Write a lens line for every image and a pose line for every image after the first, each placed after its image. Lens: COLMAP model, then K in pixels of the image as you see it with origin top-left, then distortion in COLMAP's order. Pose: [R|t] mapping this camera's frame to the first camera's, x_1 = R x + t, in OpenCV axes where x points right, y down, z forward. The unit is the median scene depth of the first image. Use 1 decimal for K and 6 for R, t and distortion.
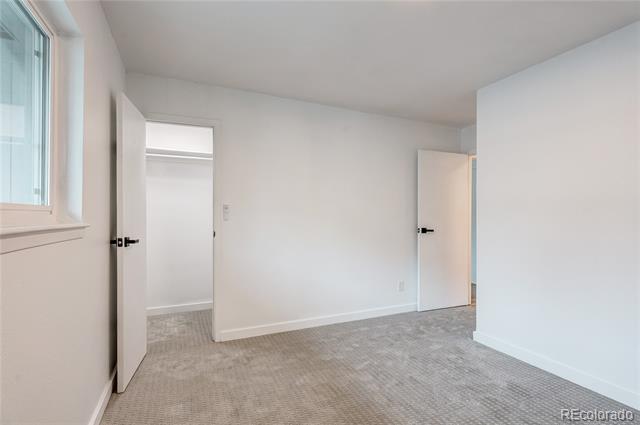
lens RADIAL K [[303.6, 0, 317.1], [0, 303.6, 211.3], [0, 0, 1]] dist [-0.004137, 0.000717]
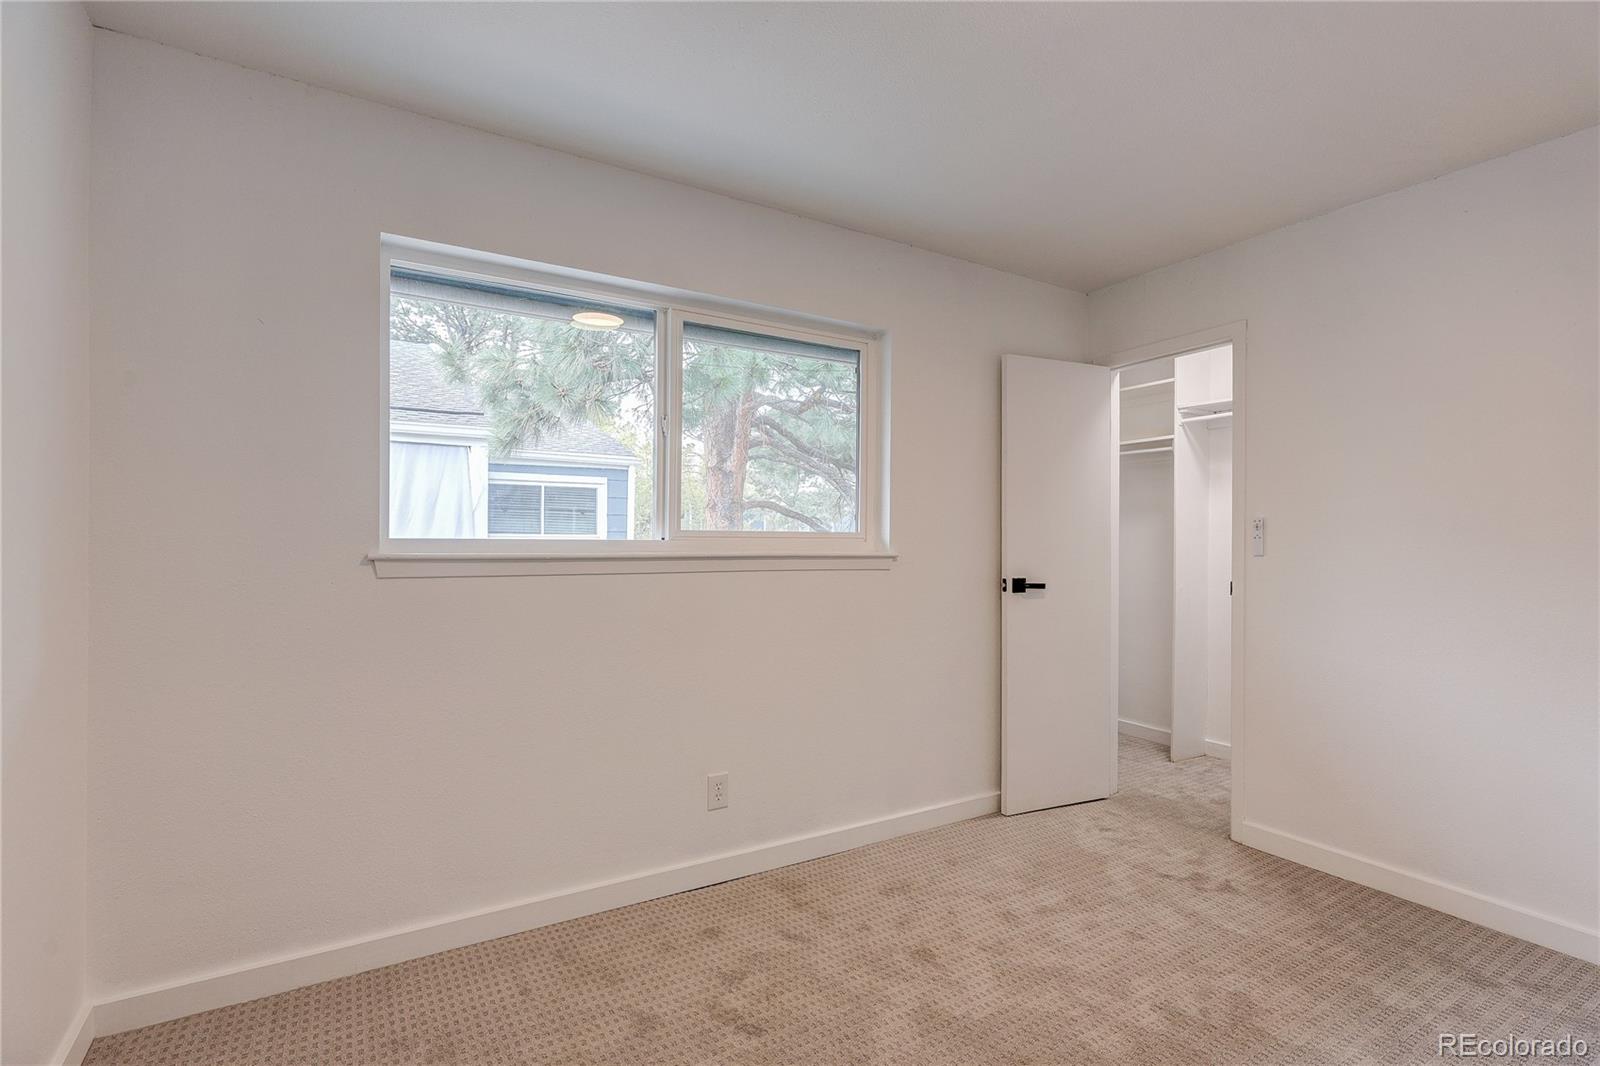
lens RADIAL K [[759.1, 0, 801.3], [0, 759.1, 537.2], [0, 0, 1]] dist [-0.004137, 0.000717]
pose [[0.125872, 0.000167, -0.992046, 0.782826], [0.008086, 0.999967, 0.001195, -0.004279], [0.992014, -0.008172, 0.125866, 0.310741]]
